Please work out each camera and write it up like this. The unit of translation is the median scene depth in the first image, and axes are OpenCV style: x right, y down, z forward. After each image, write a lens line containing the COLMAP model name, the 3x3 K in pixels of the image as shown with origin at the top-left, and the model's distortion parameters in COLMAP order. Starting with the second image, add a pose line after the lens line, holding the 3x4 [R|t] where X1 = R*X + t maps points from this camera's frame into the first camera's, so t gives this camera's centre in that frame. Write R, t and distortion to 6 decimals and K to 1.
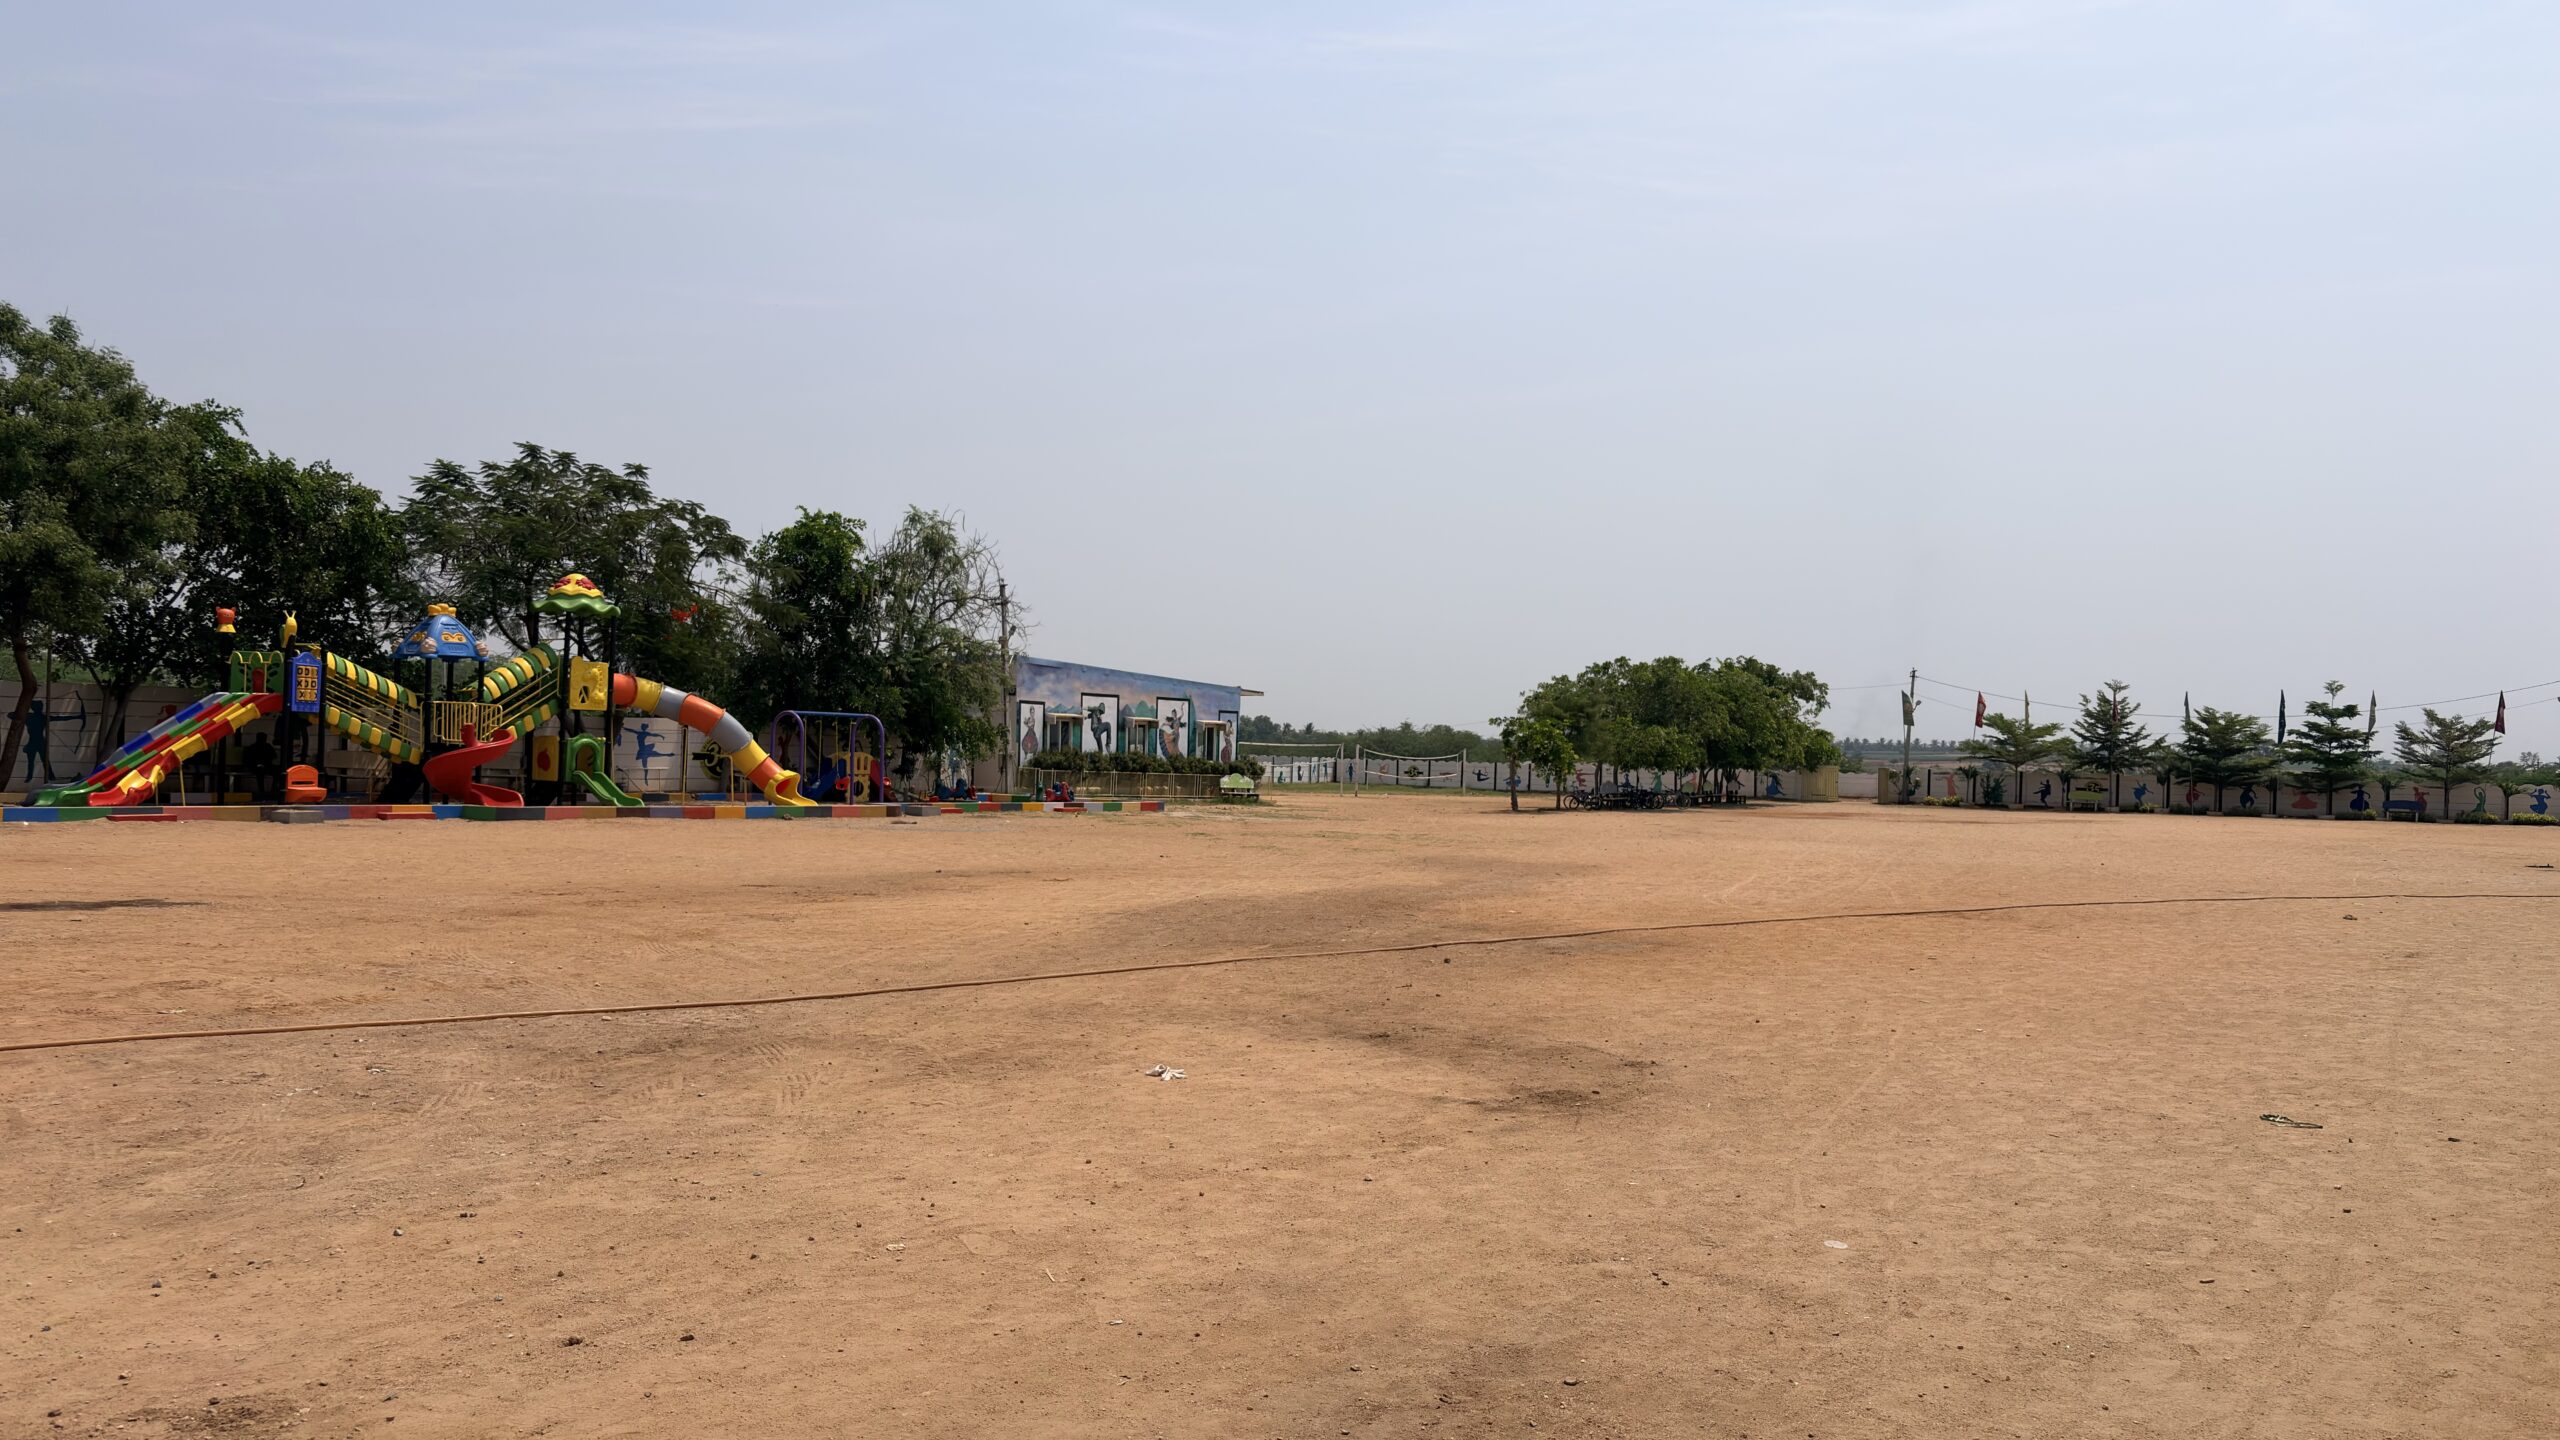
lens RADIAL K [[1888.6, 0, 1279.8], [0, 1888.6, 658.7], [0, 0, 1]] dist [0.045307, 0.000292]
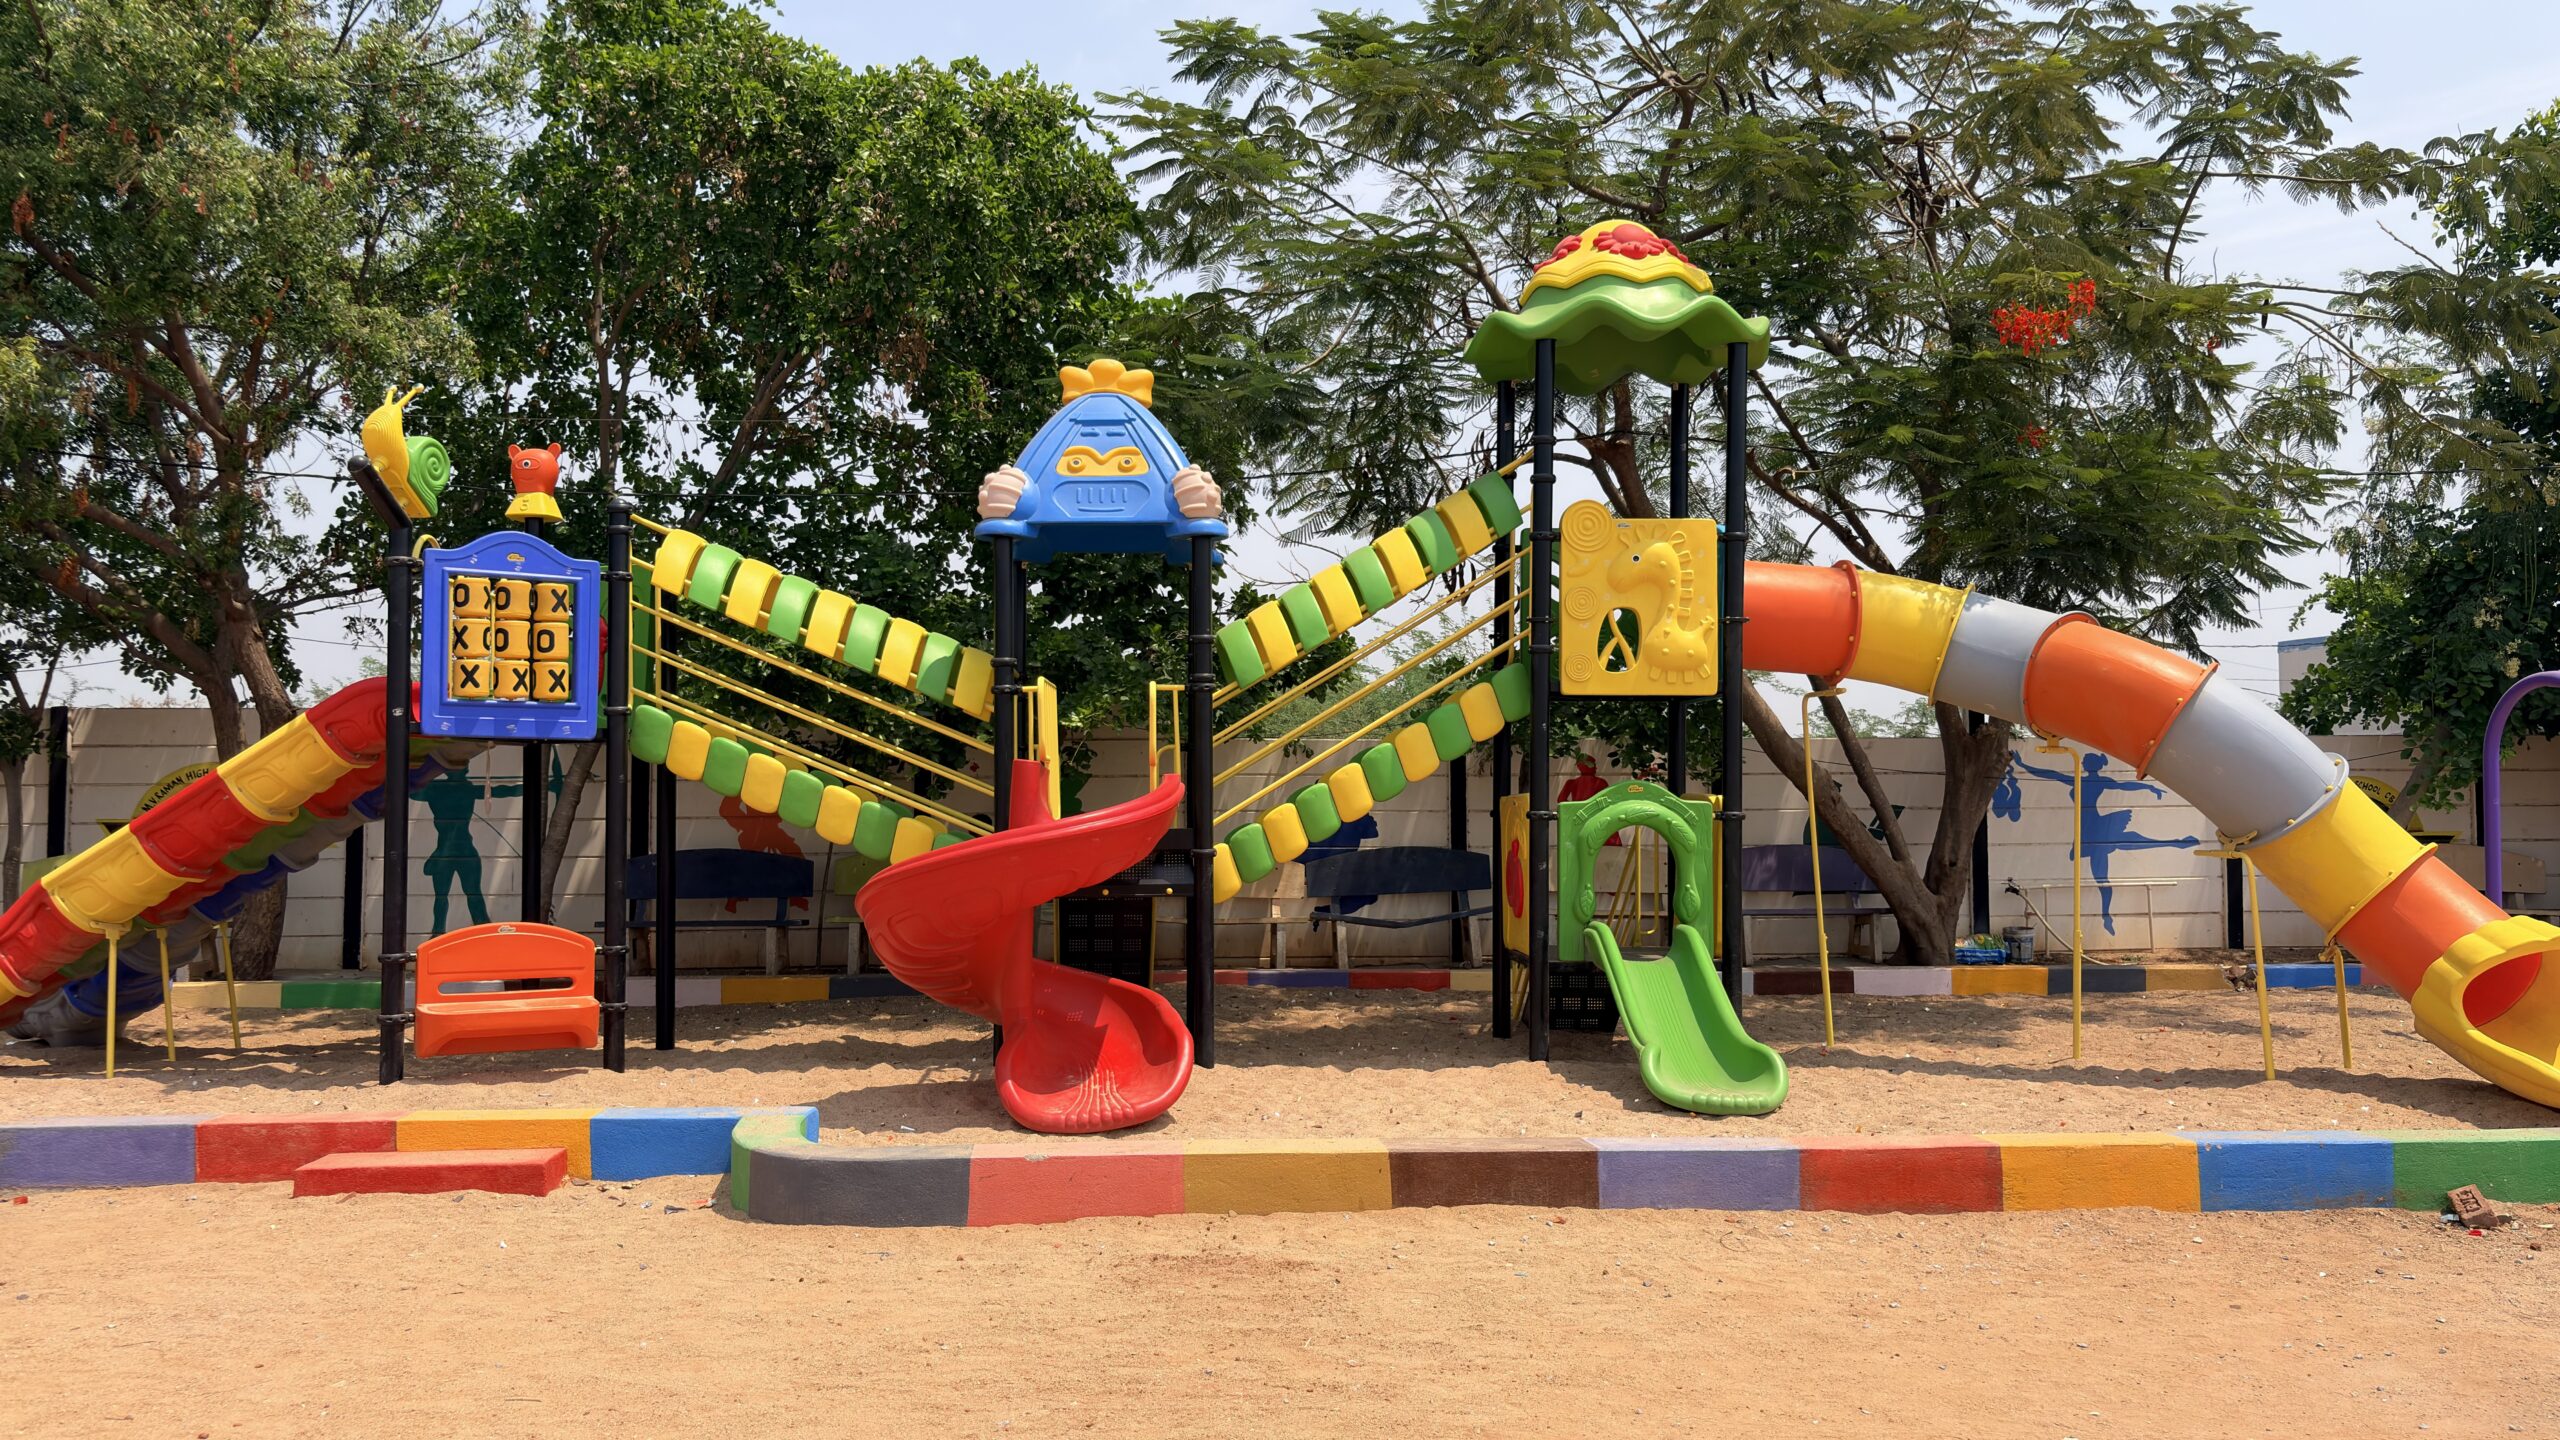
lens RADIAL K [[1934.2, 0, 1280.0], [0, 1934.2, 720.0], [0, 0, 1]] dist [0.034649, -0.001480]
pose [[0.625961, -0.060794, -0.777481, -0.169629], [0.057637, 0.997837, -0.031620, 0.034326], [0.777722, -0.025019, 0.628111, 0.738894]]
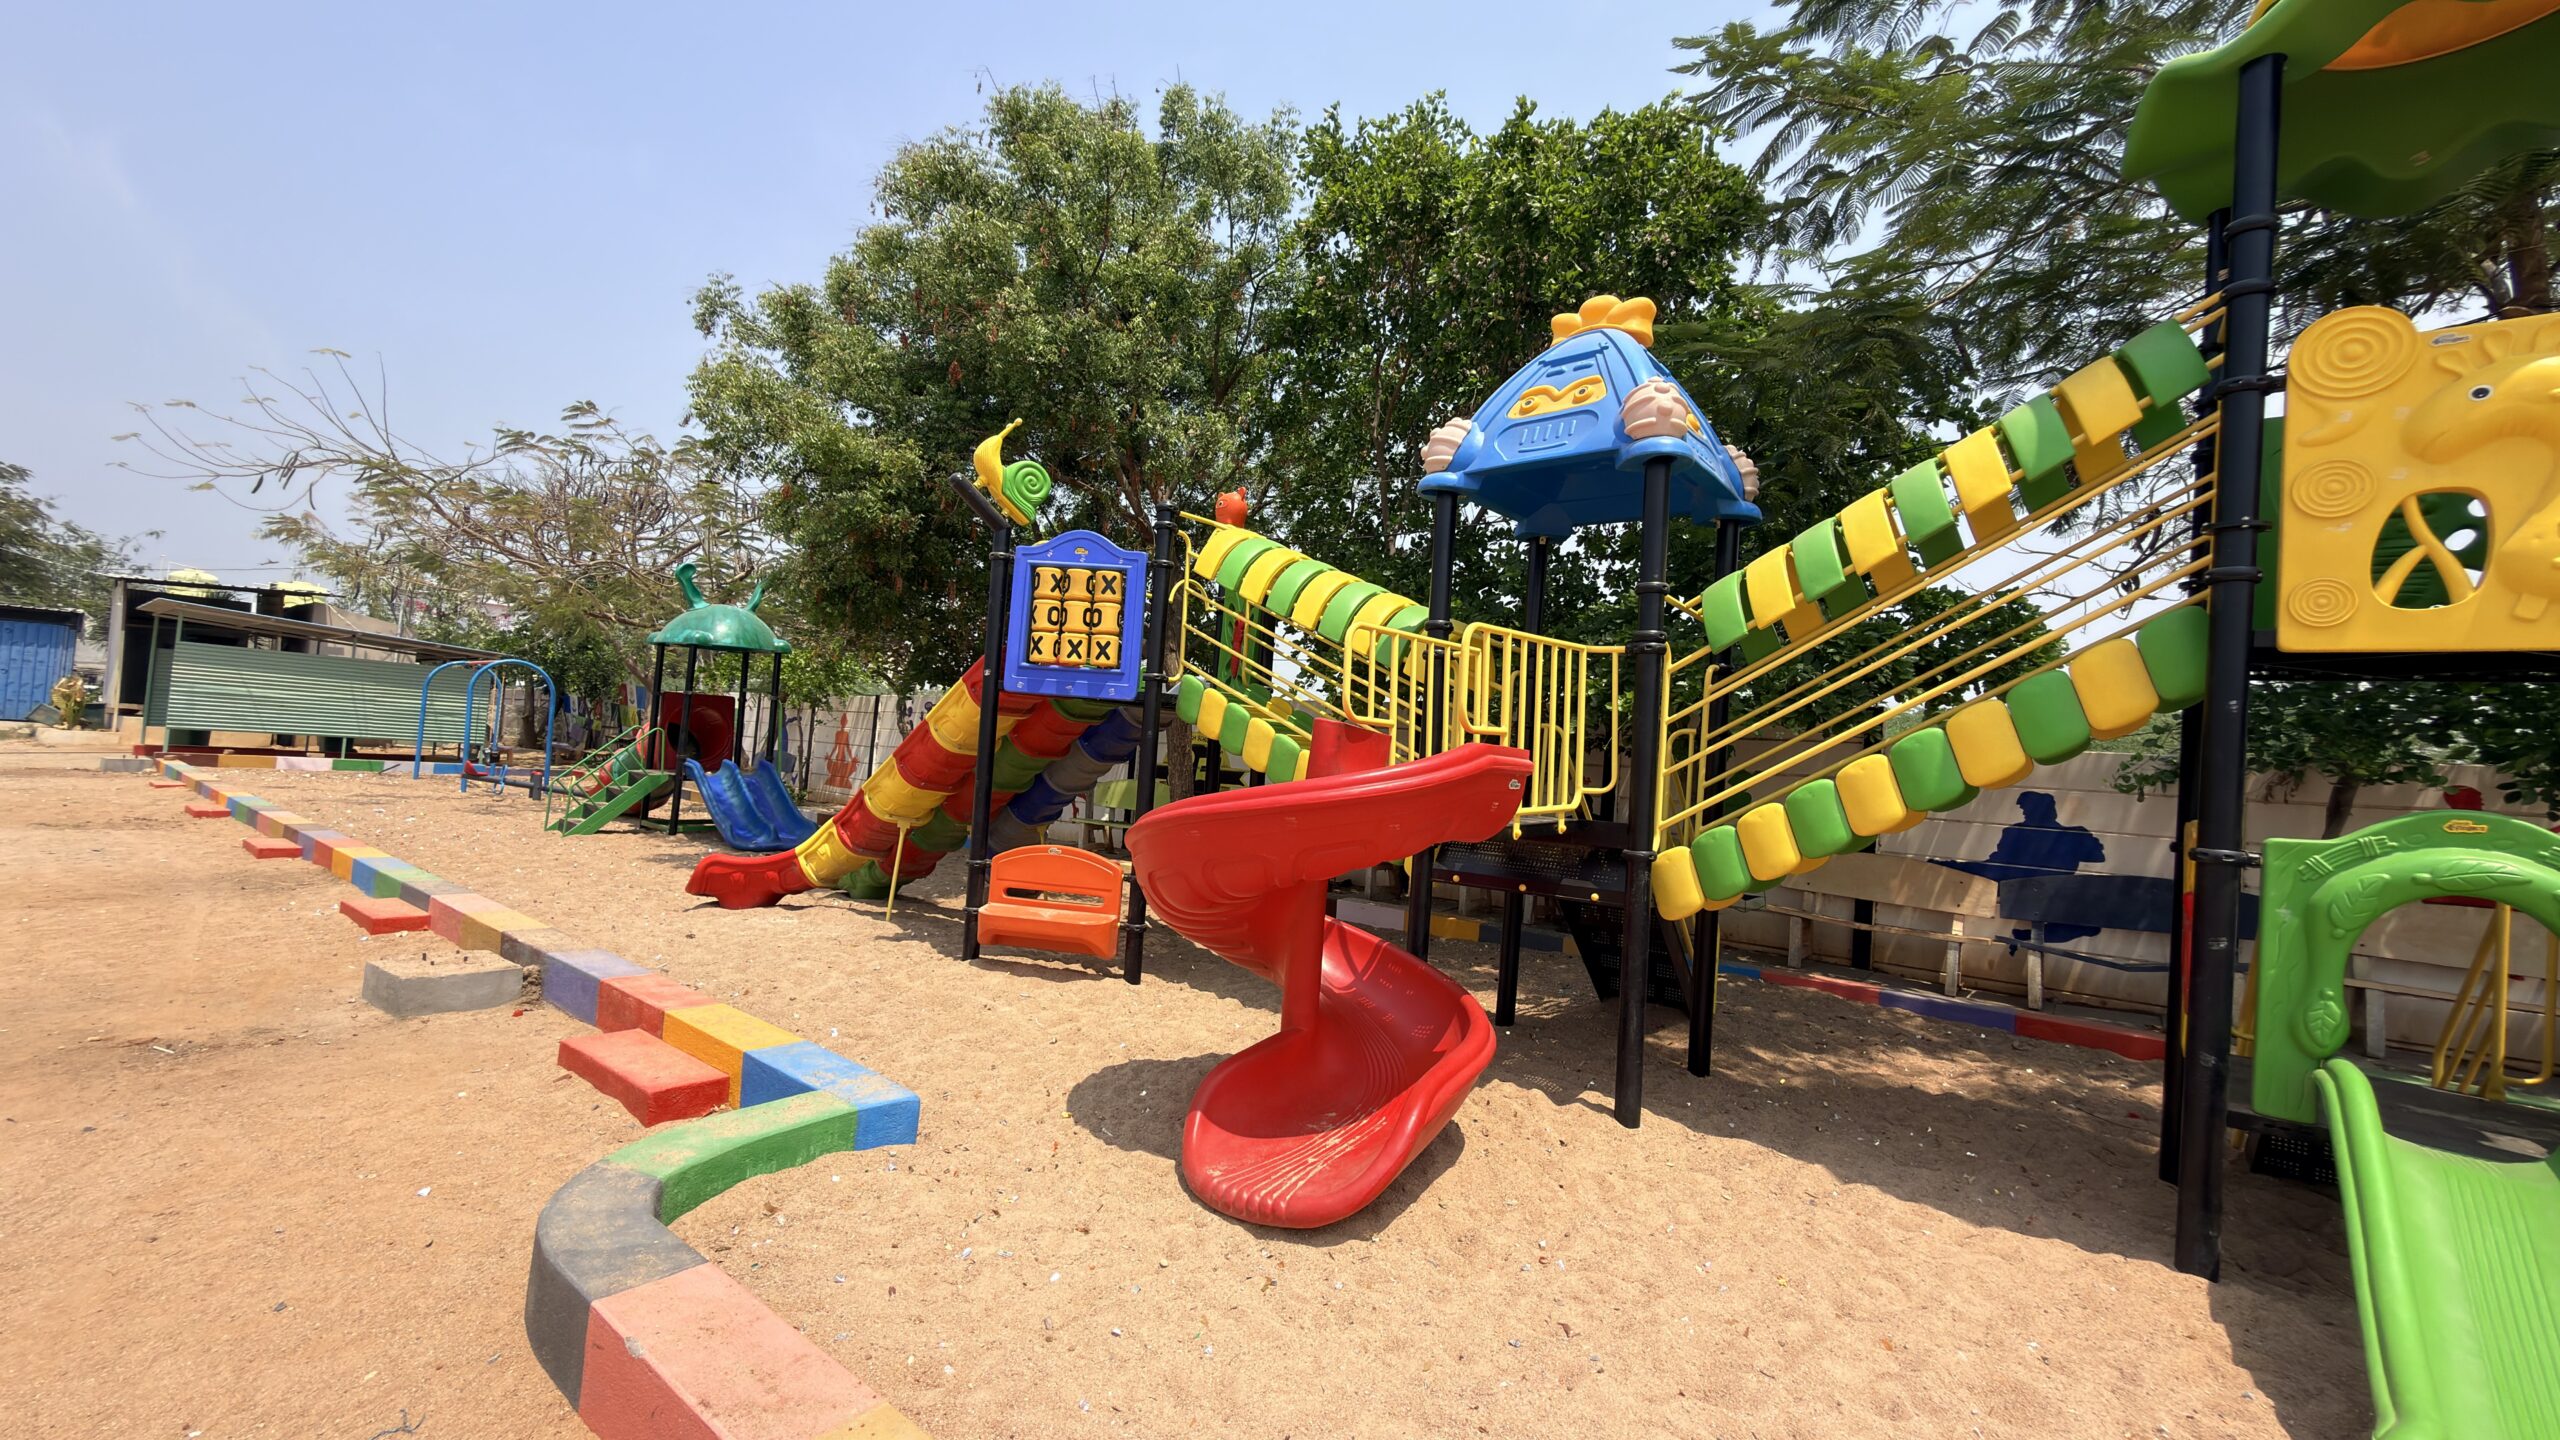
lens RADIAL K [[1032.7, 0, 1280.0], [0, 1032.7, 720.0], [0, 0, 1]] dist [0.000961, 0.000213]
pose [[-0.067883, -0.072854, -0.995030, -0.253052], [-0.021560, 0.997205, -0.071542, 0.037232], [0.997460, 0.016596, -0.069264, 0.847088]]
